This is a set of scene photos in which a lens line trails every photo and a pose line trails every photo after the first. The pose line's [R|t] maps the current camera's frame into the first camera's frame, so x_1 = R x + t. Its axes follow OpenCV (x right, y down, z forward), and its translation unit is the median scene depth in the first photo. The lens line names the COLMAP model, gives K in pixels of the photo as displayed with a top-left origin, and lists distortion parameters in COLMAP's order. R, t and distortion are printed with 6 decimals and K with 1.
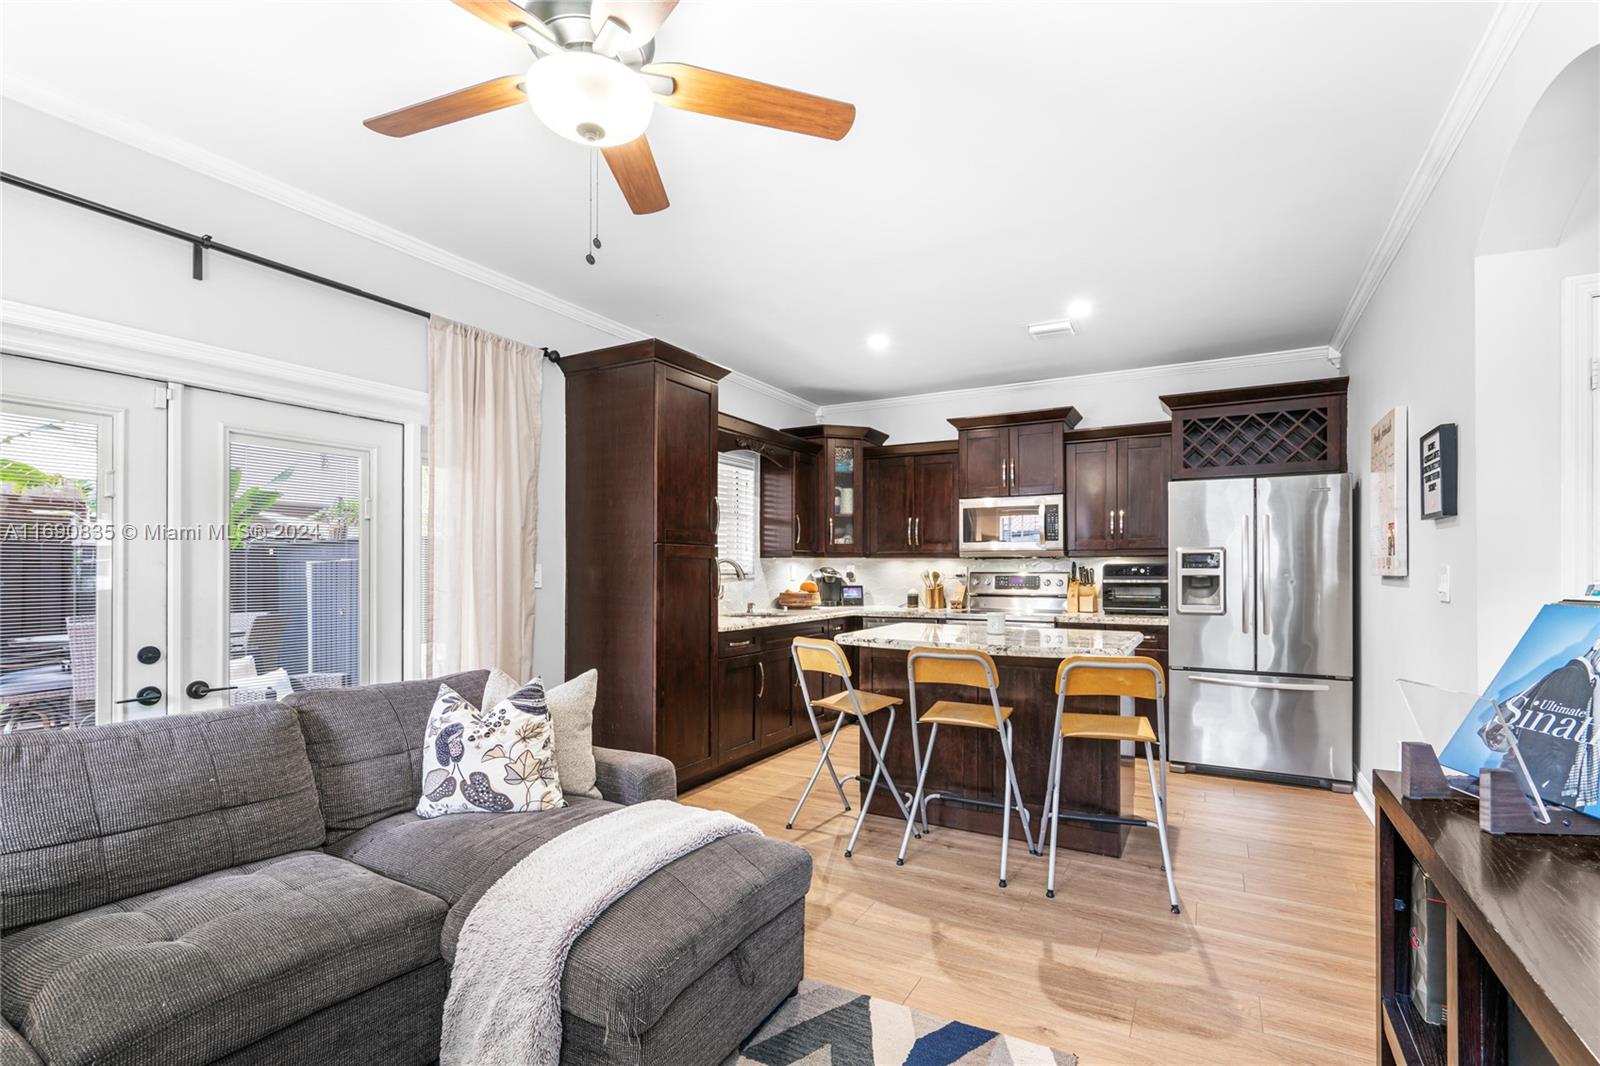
lens RADIAL K [[742.9, 0, 791.9], [0, 742.9, 568.0], [0, 0, 1]] dist [-0.000539, 0.000133]
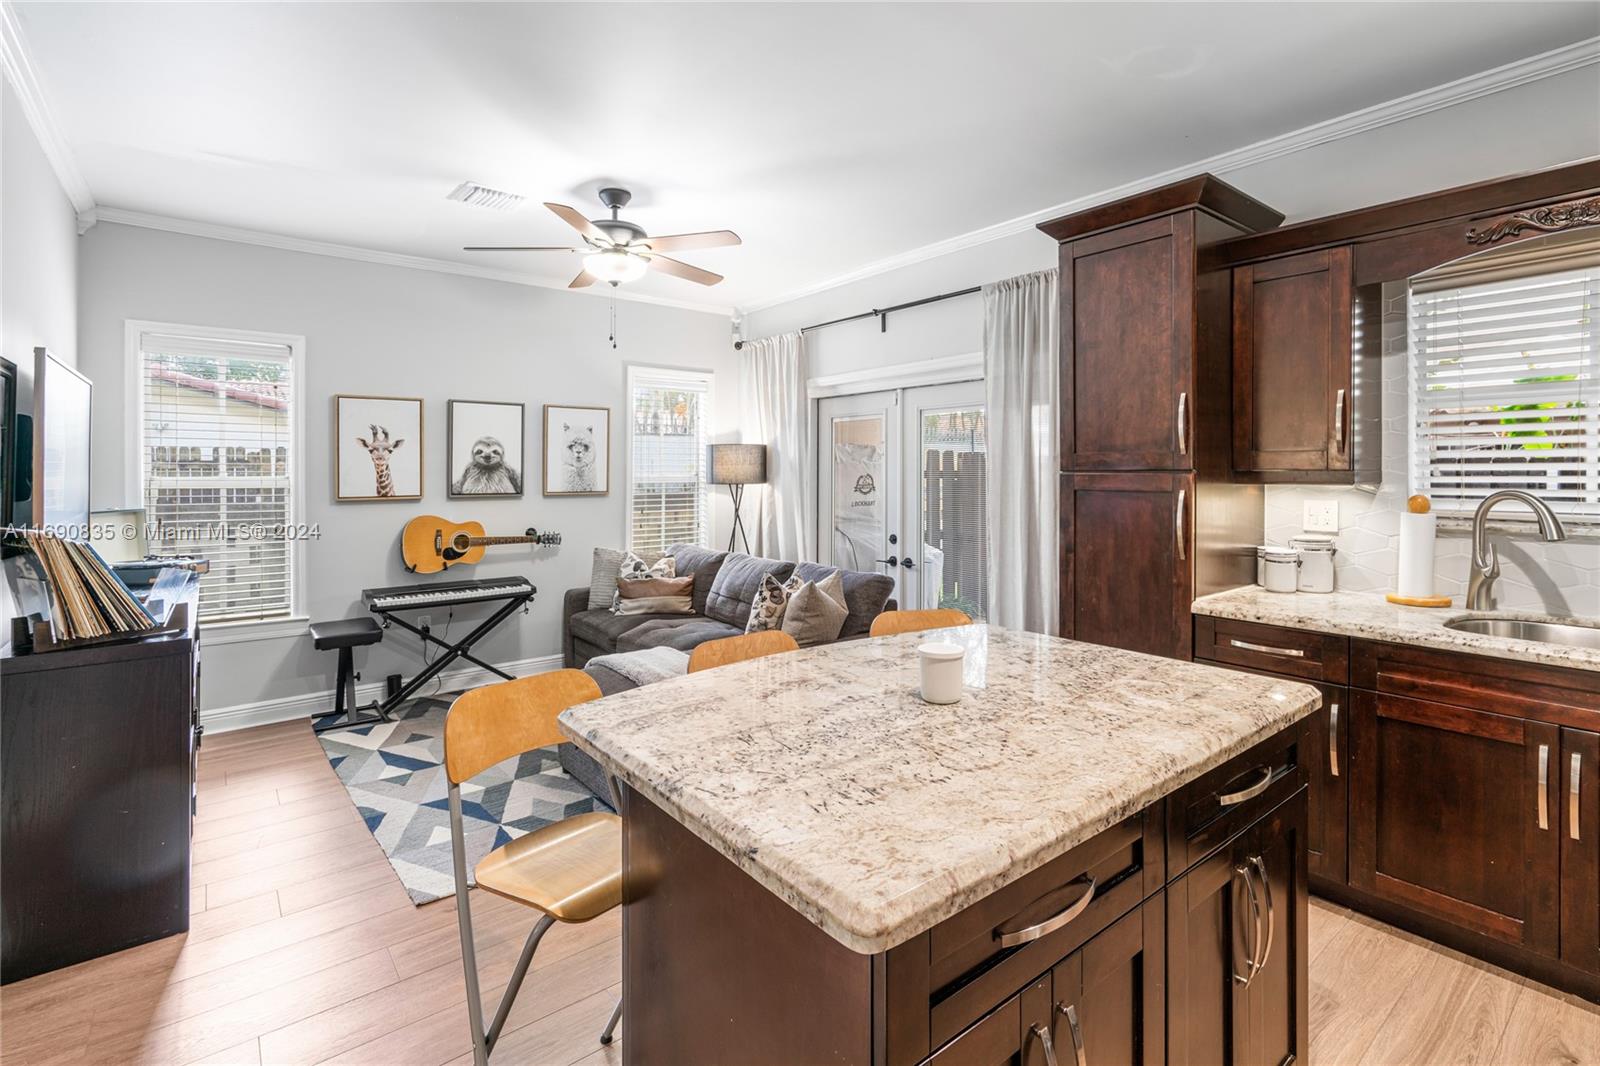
lens RADIAL K [[742.9, 0, 811.7], [0, 742.9, 473.0], [0, 0, 1]] dist [-0.000539, 0.000133]
pose [[-0.369276, 0.000058, -0.929320, 0.464838], [0.002849, 0.999995, -0.001069, -0.023338], [0.929315, -0.003042, -0.369275, 0.745639]]
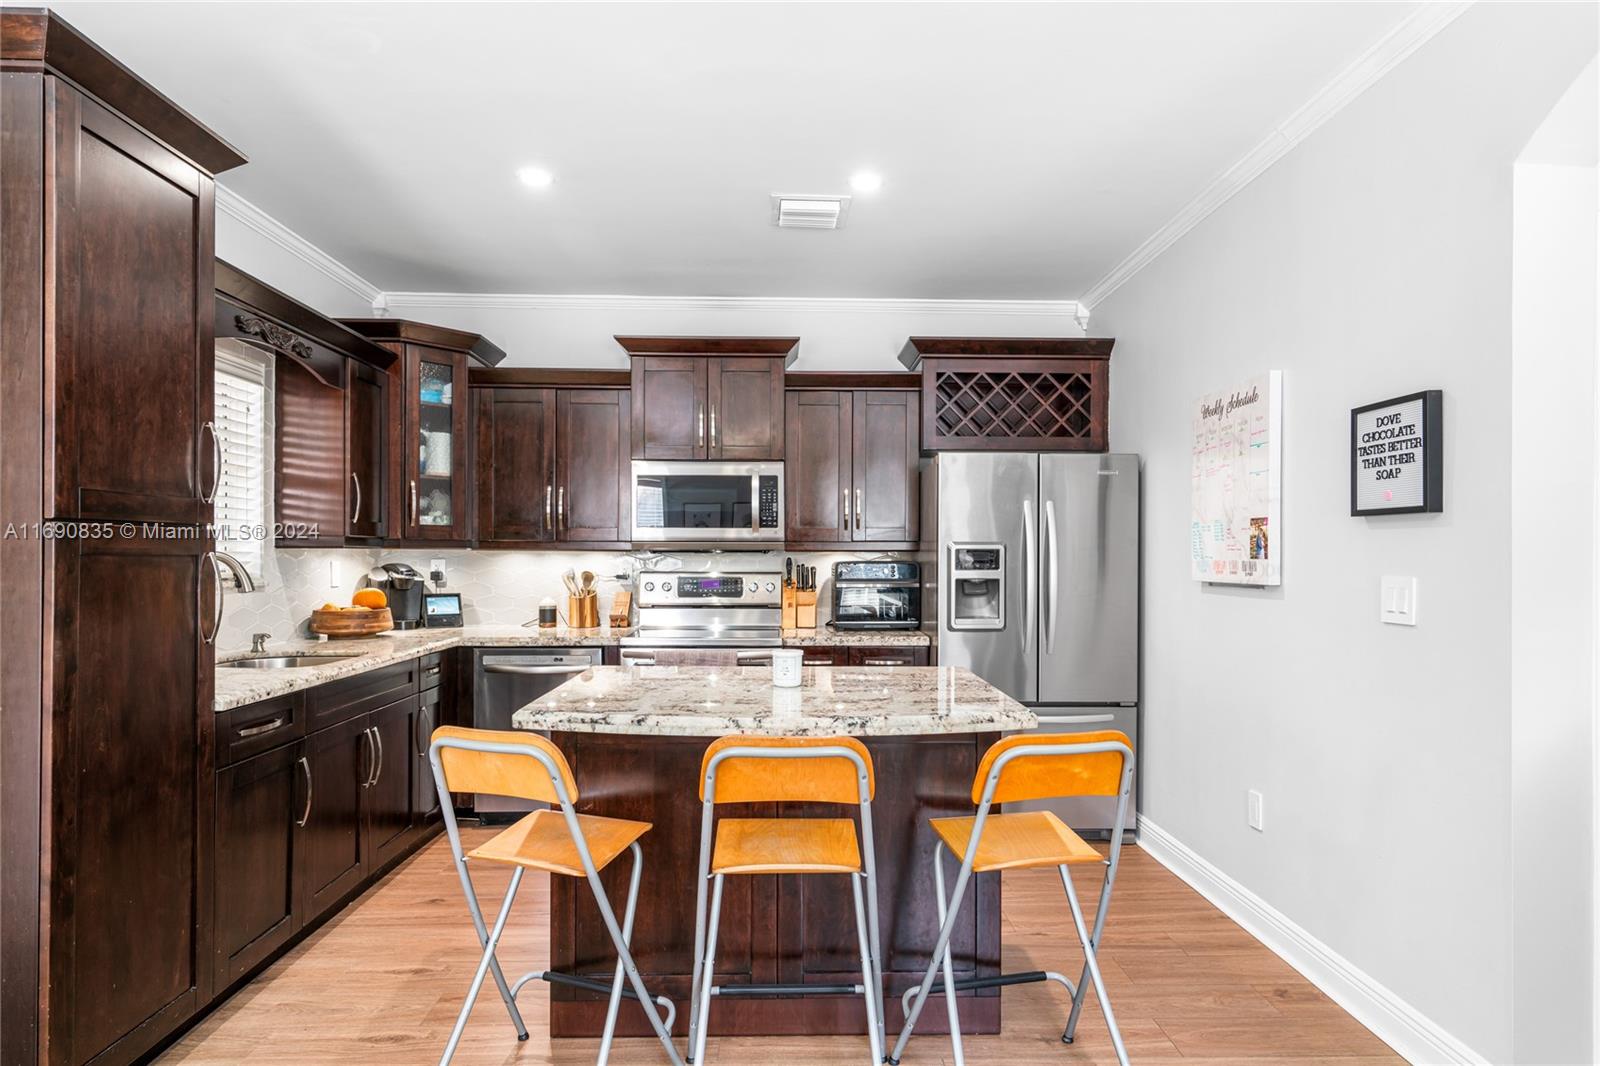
lens RADIAL K [[910.6, 0, 805.5], [0, 910.6, 558.1], [0, 0, 1]] dist [-0.000998, 0.006967]
pose [[0.853116, 0.001355, 0.521719, -0.065762], [-0.003995, 0.999984, 0.003936, -0.011761], [-0.521706, -0.005442, 0.853108, 0.255962]]
